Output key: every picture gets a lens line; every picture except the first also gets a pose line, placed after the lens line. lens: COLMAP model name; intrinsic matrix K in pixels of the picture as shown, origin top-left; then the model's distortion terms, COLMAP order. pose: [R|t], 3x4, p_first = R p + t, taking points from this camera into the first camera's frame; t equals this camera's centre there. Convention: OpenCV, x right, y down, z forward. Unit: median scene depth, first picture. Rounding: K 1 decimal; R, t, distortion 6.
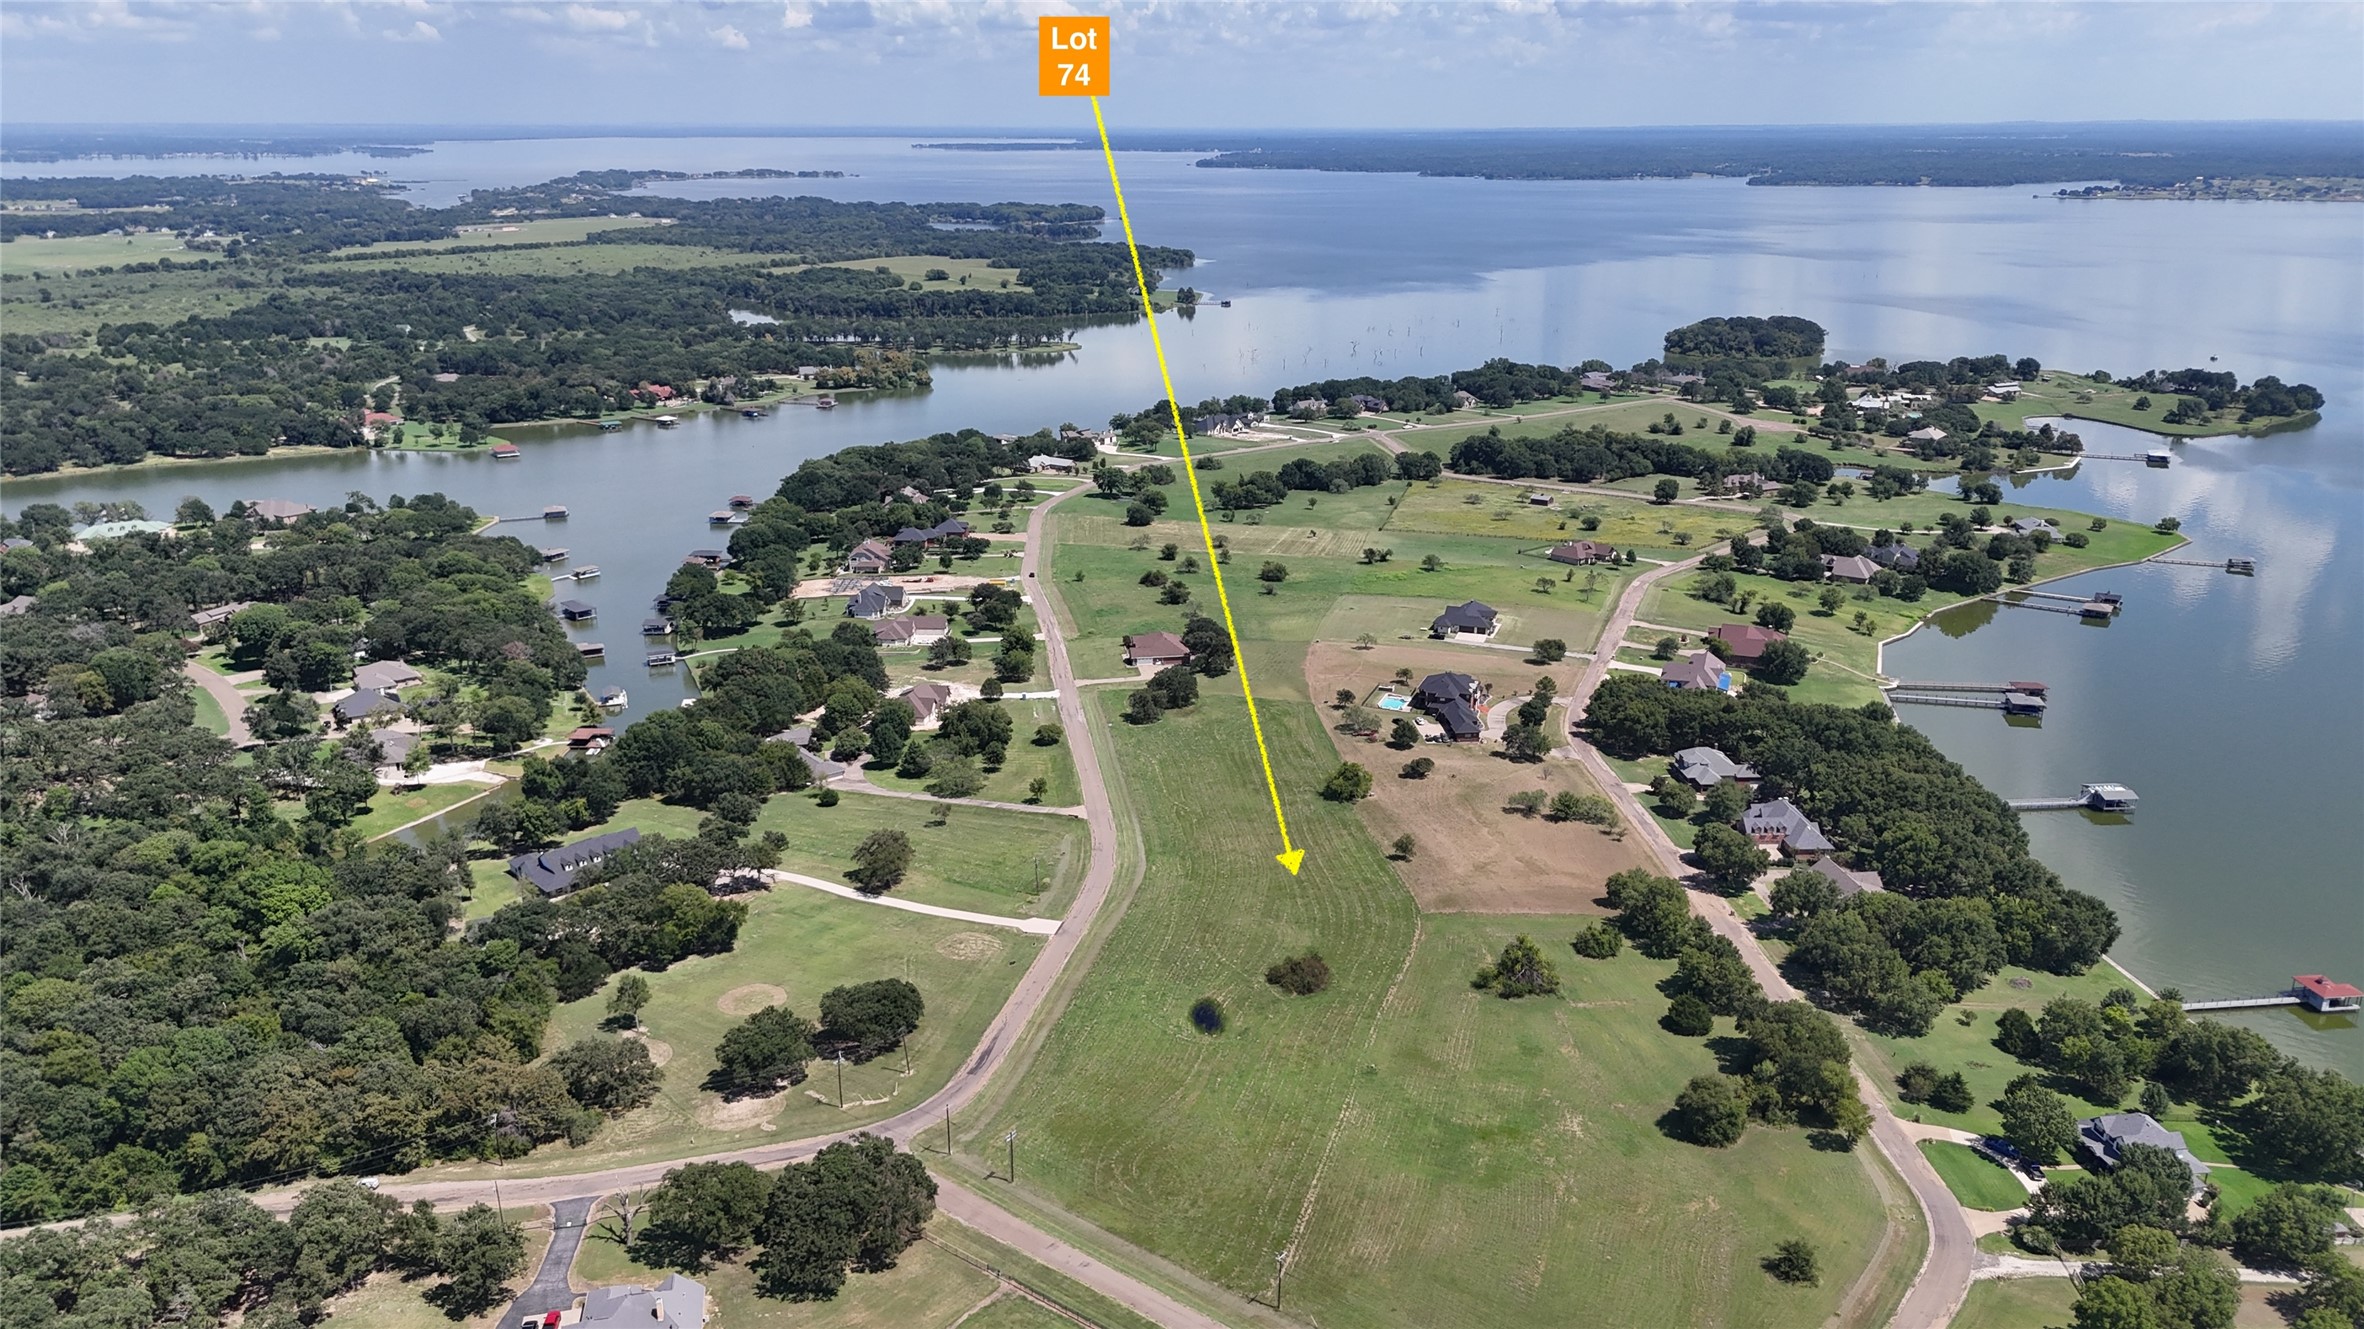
lens RADIAL K [[1742.9, 0, 1182.0], [0, 1742.9, 664.5], [0, 0, 1]] dist [0.063420, -0.053790]
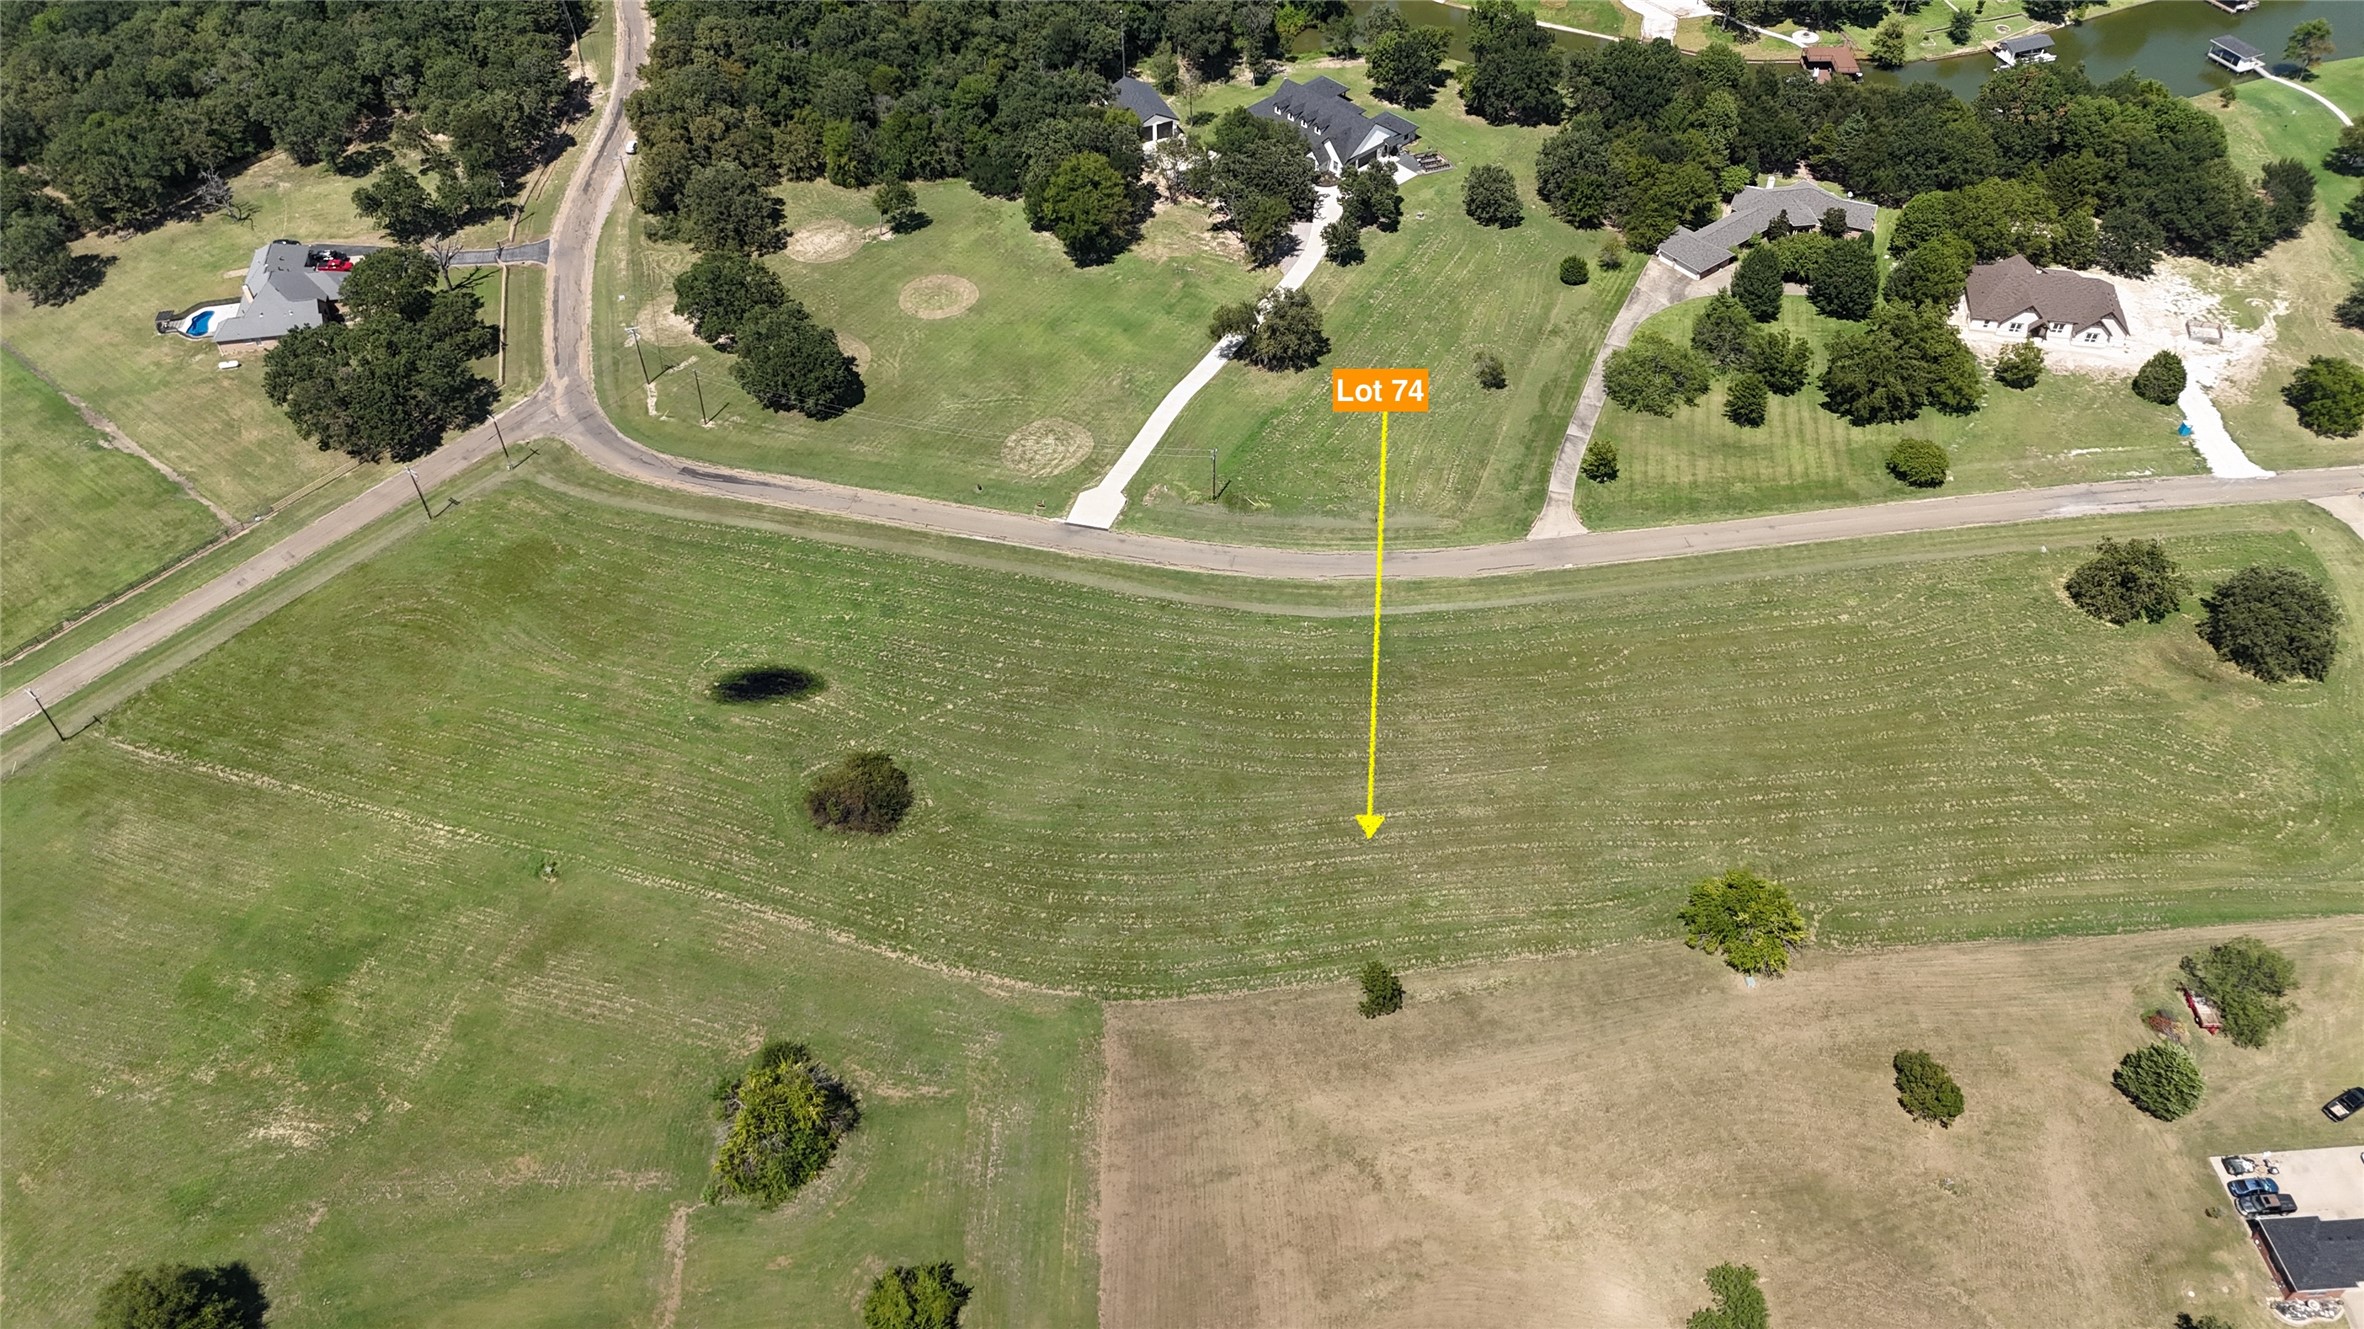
lens RADIAL K [[1742.9, 0, 1182.0], [0, 1742.9, 664.5], [0, 0, 1]] dist [0.063420, -0.053790]
pose [[-0.016397, 0.712991, -0.700981, 0.465098], [-0.286171, 0.668401, 0.686547, -0.298233], [0.958038, 0.211858, 0.193078, 1.013771]]
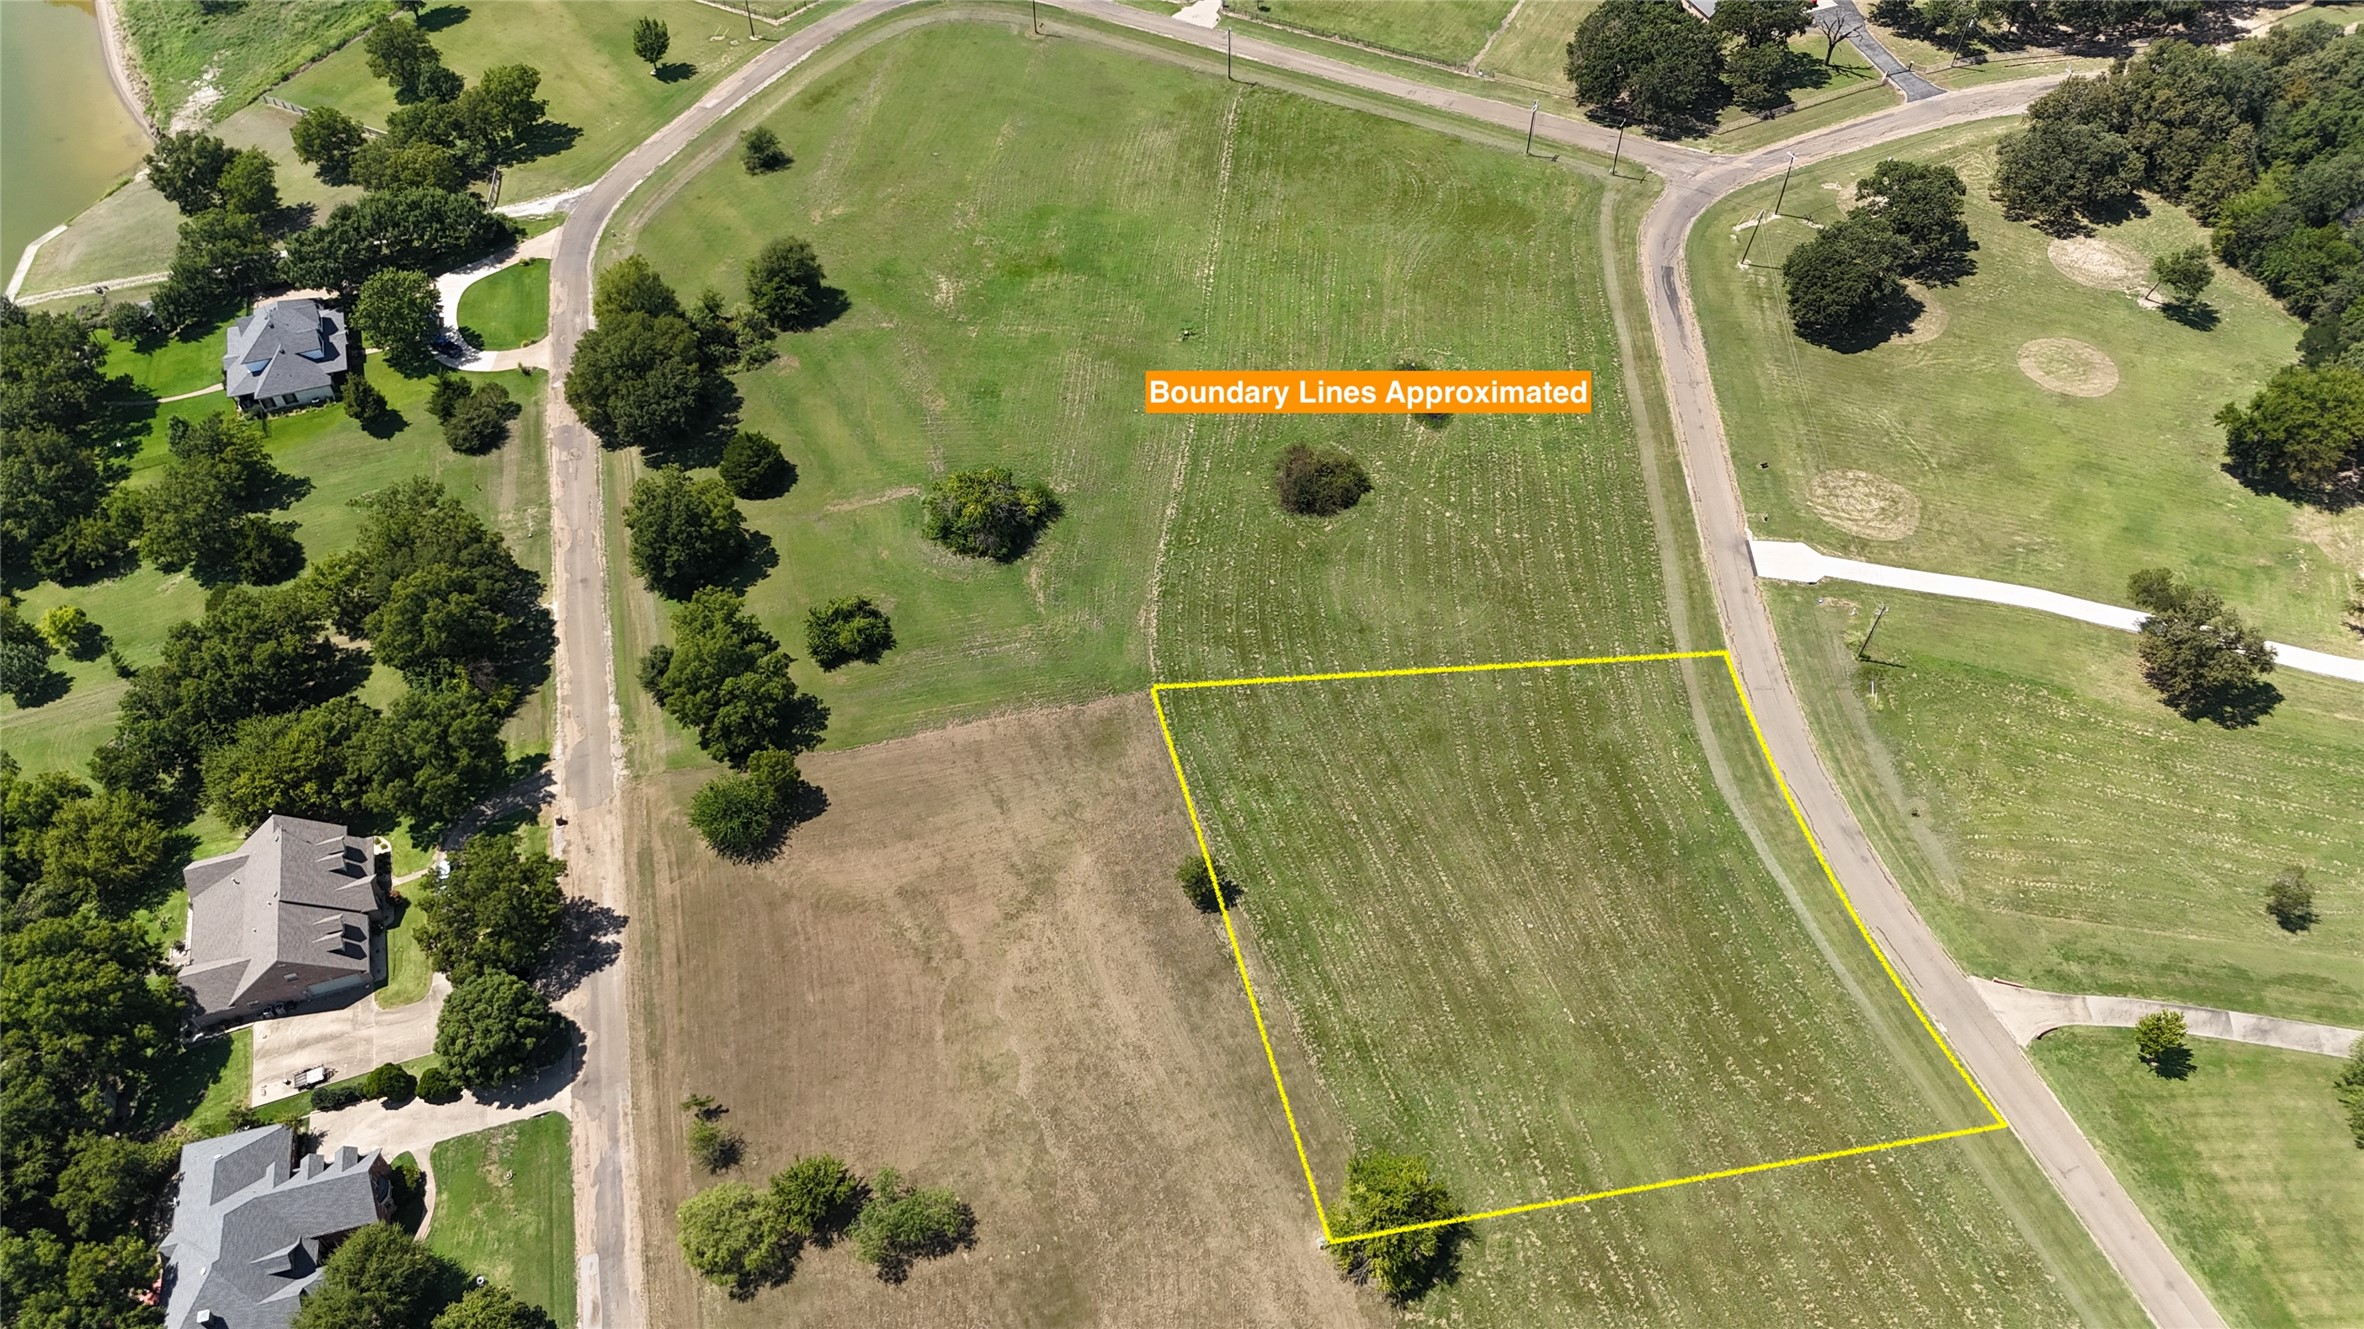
lens RADIAL K [[1742.9, 0, 1182.0], [0, 1742.9, 664.5], [0, 0, 1]] dist [0.063420, -0.053790]
pose [[-0.980118, 0.154290, -0.124755, 0.218306], [-0.053770, 0.398688, 0.915509, -0.404146], [0.190992, 0.904015, -0.382465, 1.347561]]
